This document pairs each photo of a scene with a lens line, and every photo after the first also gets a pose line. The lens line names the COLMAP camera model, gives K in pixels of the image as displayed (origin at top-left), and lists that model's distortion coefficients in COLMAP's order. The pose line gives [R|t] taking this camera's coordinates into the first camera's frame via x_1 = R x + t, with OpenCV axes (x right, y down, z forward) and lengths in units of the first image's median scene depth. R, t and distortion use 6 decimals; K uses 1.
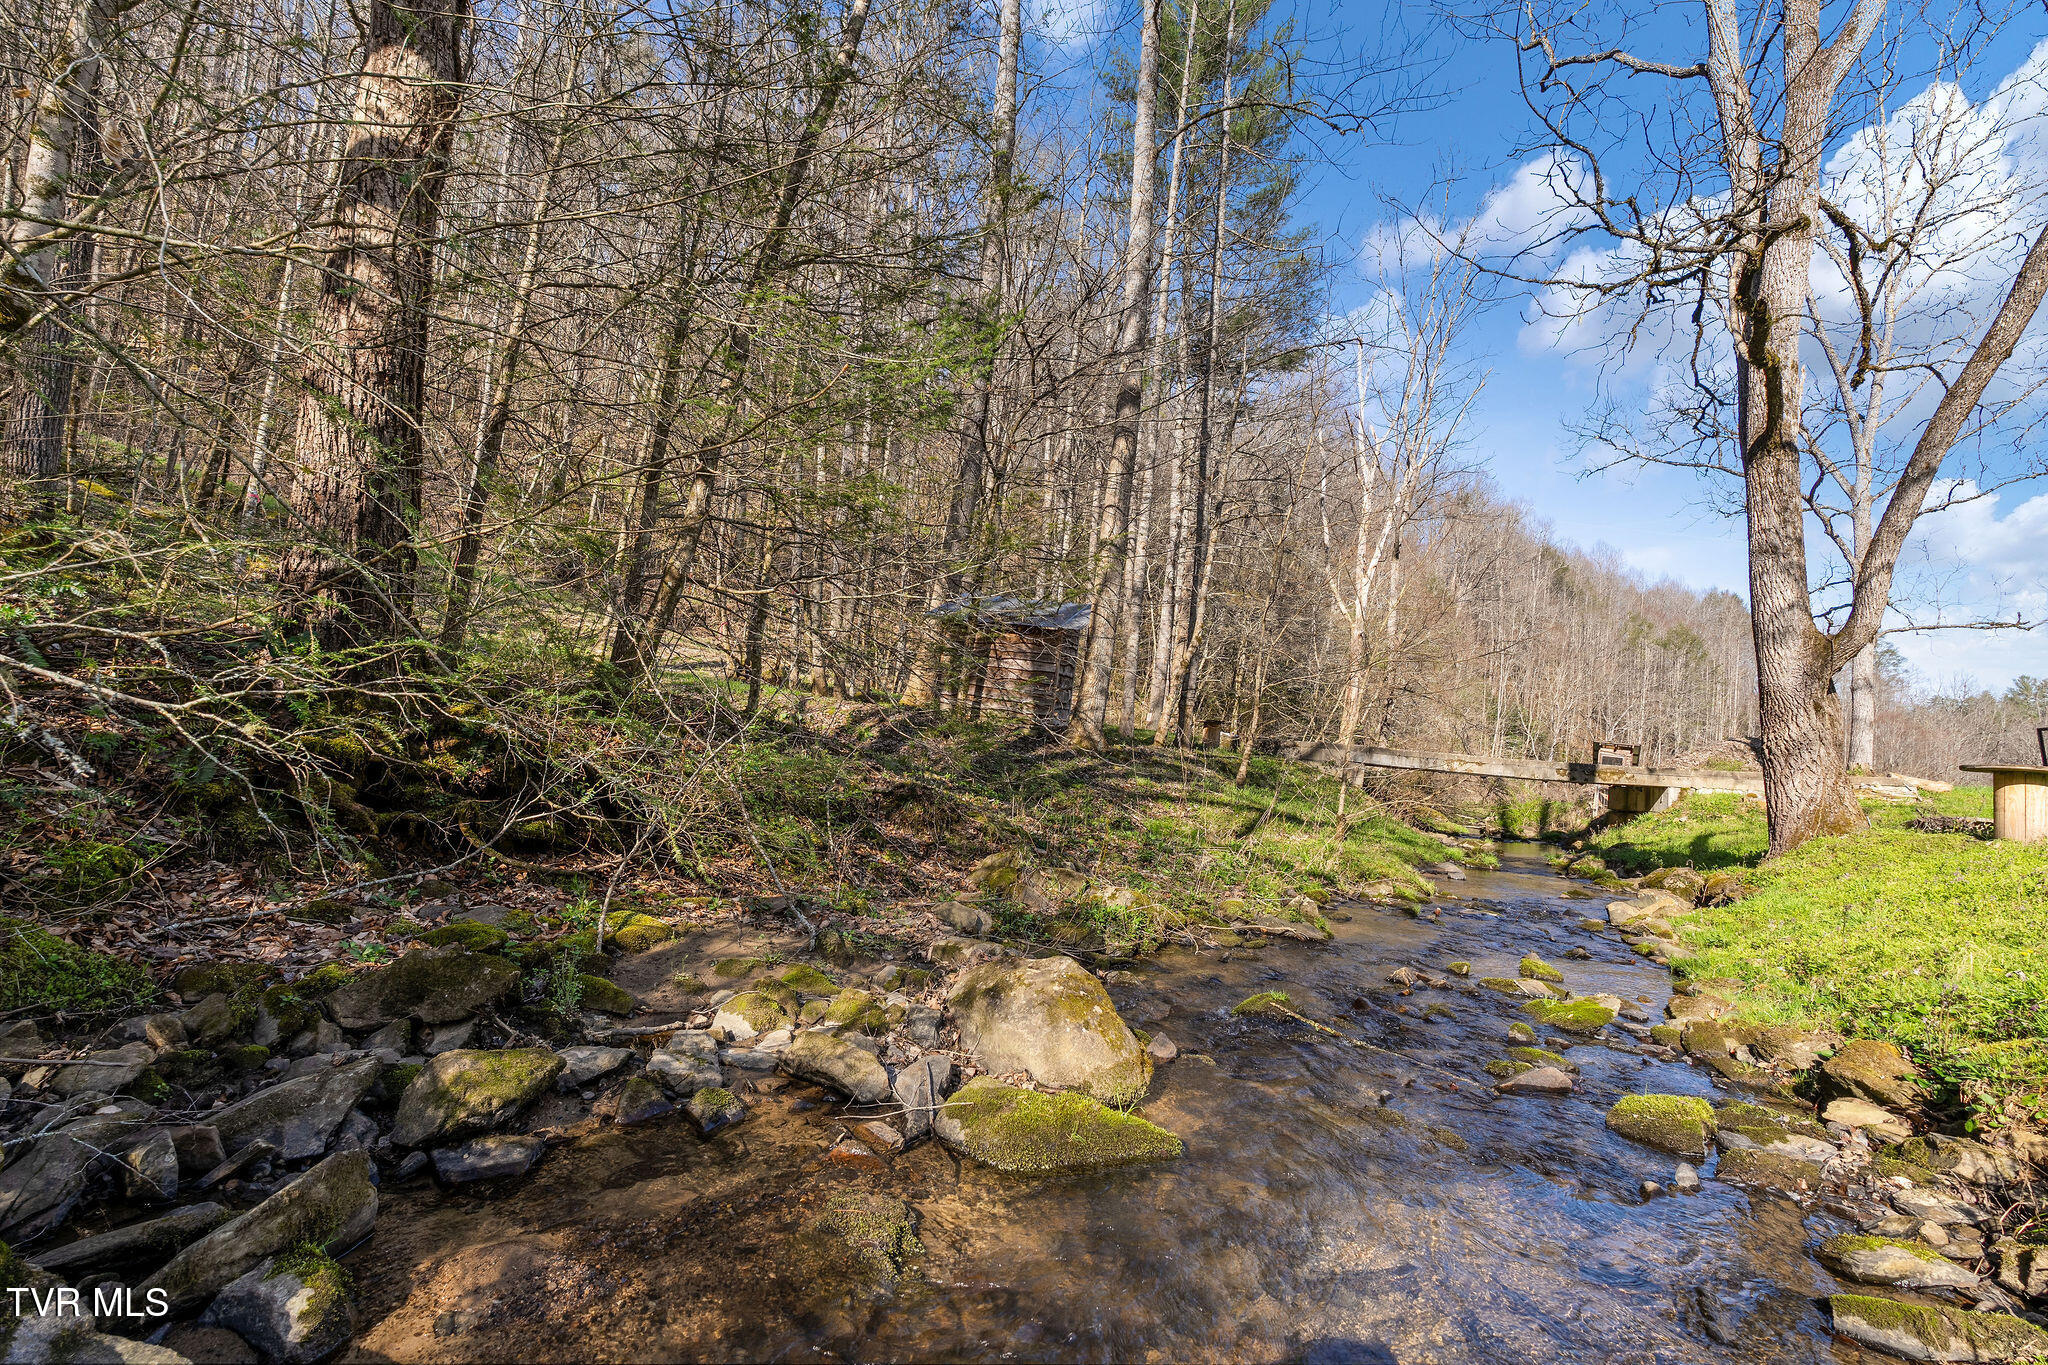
lens RADIAL K [[867.9, 0, 1034.6], [0, 867.9, 687.3], [0, 0, 1]] dist [-0.019916, 0.000071]
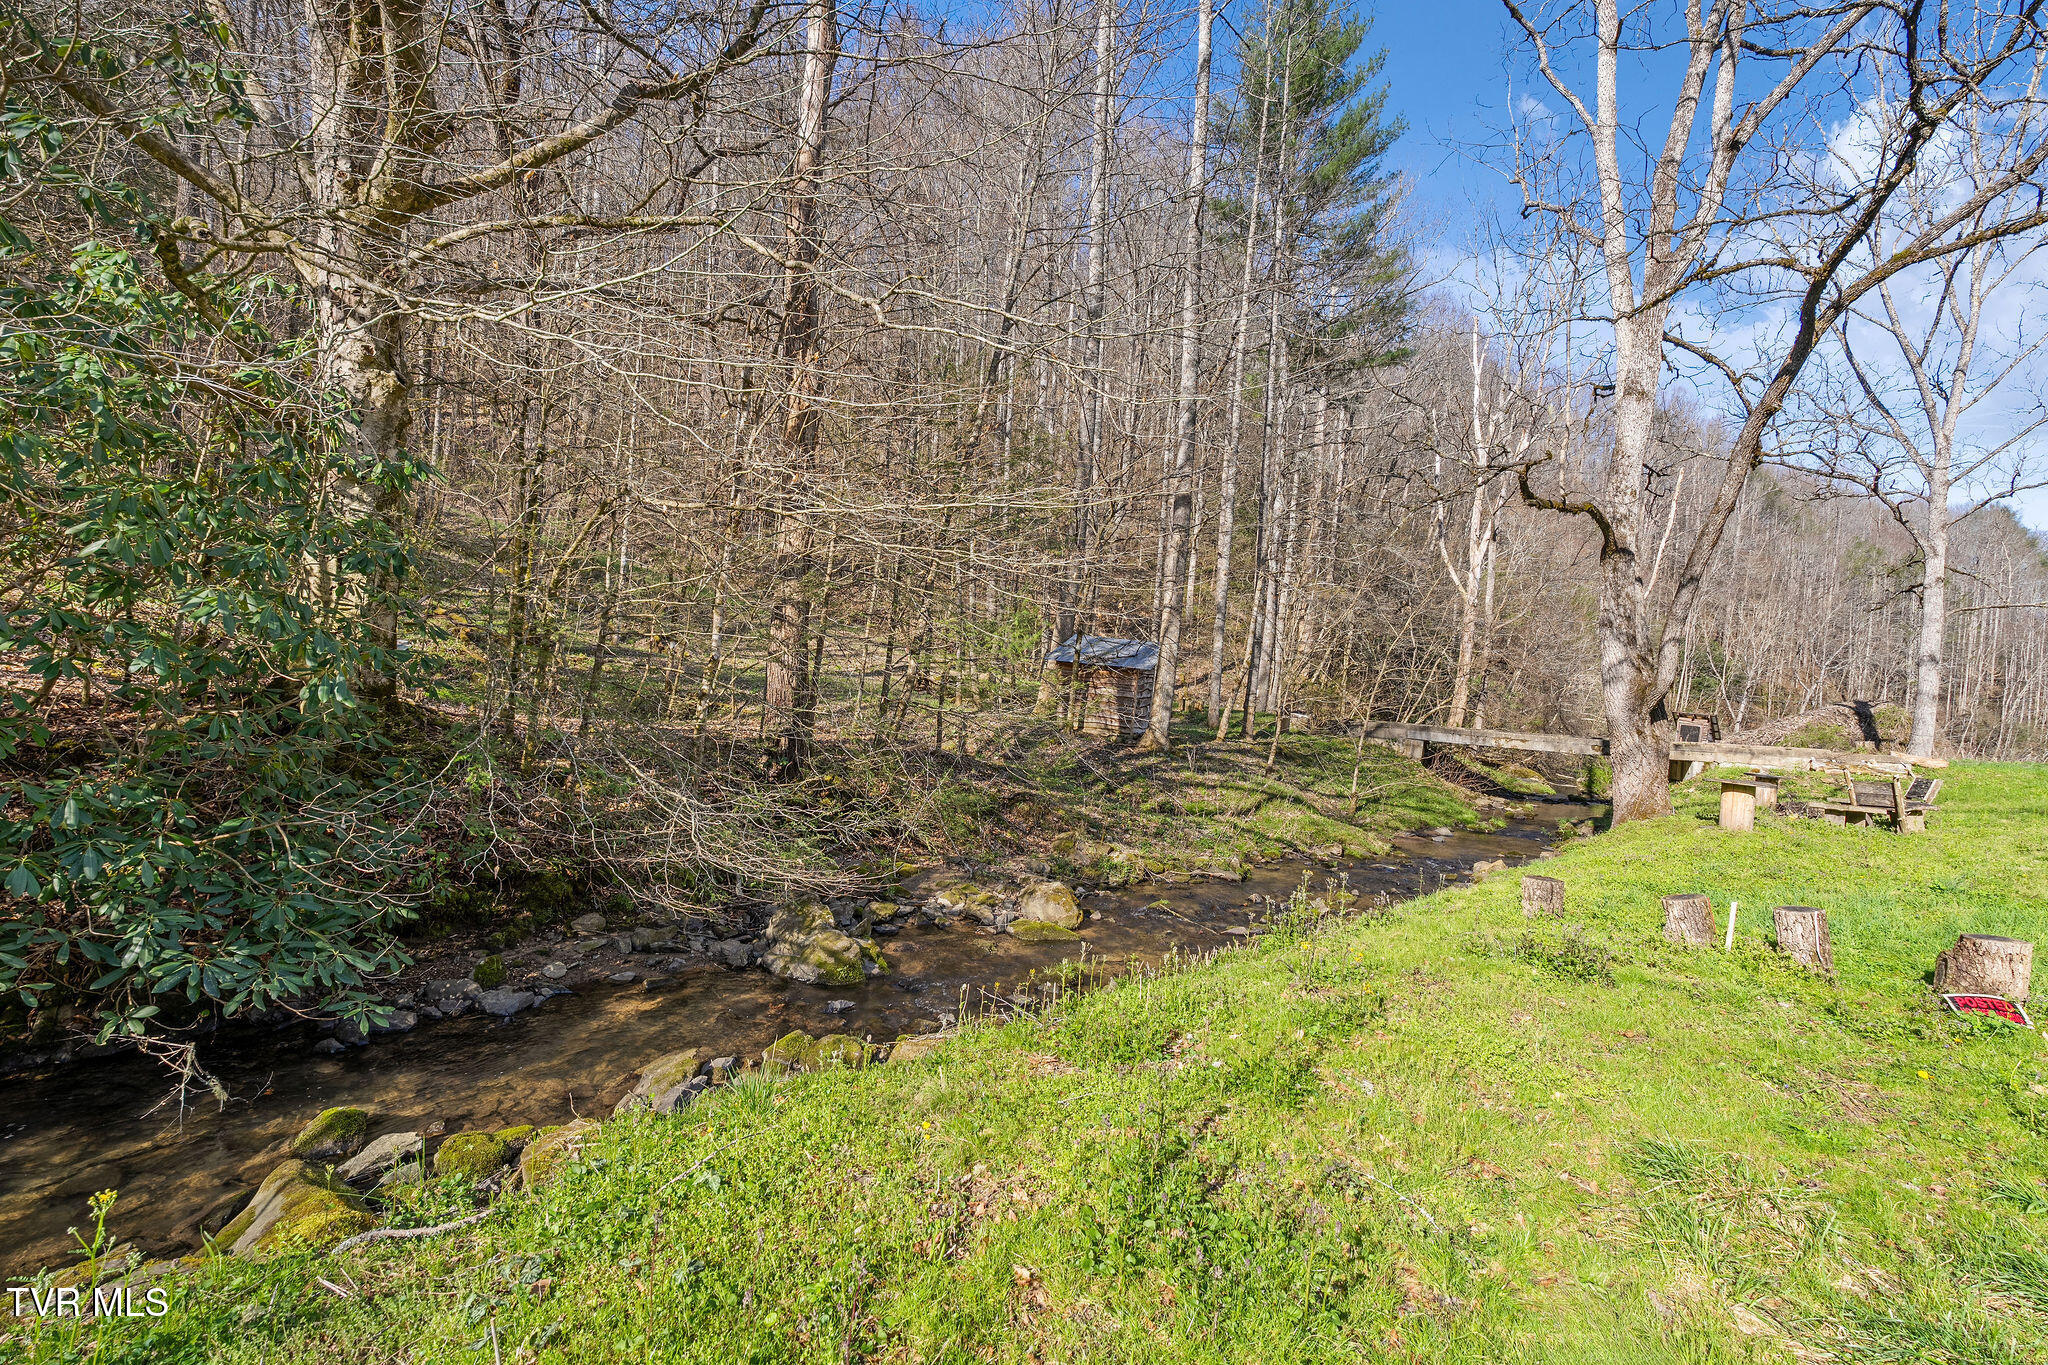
lens RADIAL K [[867.9, 0, 1034.6], [0, 867.9, 687.3], [0, 0, 1]] dist [-0.019916, 0.000071]
pose [[0.982772, -0.016551, -0.184081, 0.228027], [0.028934, 0.997479, 0.064790, -0.233610], [0.182545, -0.069000, 0.980773, -0.804515]]
